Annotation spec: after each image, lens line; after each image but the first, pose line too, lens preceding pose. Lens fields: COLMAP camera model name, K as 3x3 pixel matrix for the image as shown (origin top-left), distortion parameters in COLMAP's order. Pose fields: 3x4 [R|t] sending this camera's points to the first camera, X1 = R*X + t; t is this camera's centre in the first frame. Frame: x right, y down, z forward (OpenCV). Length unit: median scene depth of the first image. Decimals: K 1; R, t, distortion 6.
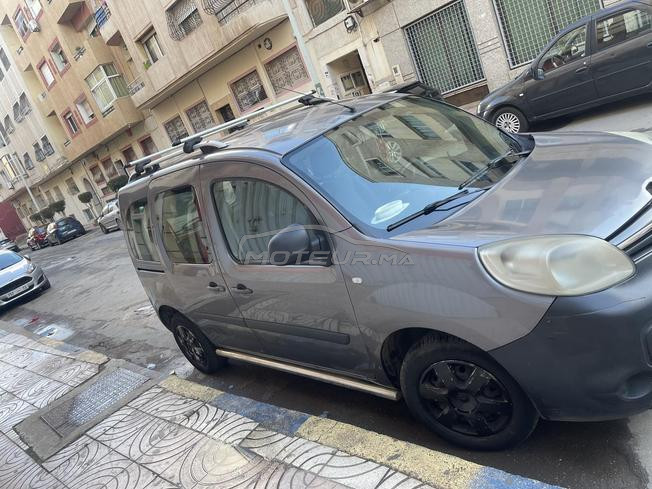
lens RADIAL K [[493.0, 0, 323.3], [0, 493.0, 247.4], [0, 0, 1]] dist [0.080622, -0.115320]
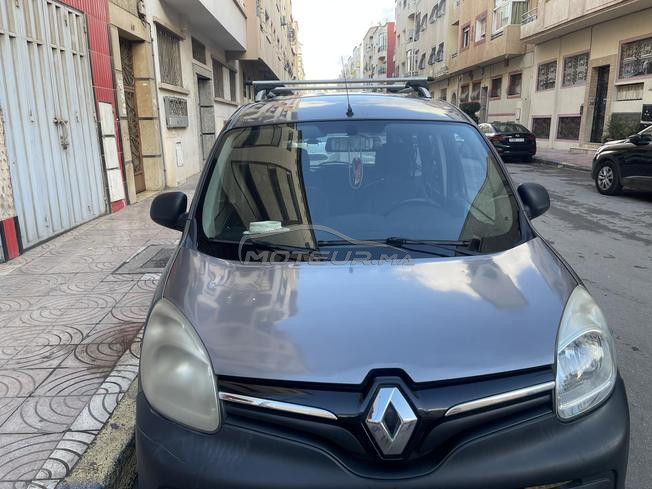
lens RADIAL K [[493.0, 0, 323.3], [0, 493.0, 247.4], [0, 0, 1]] dist [0.080622, -0.115320]
pose [[0.671042, 0.503151, -0.544557, 0.102638], [-0.424697, 0.862895, 0.273943, -0.048633], [0.607730, 0.047444, 0.792725, 0.049743]]
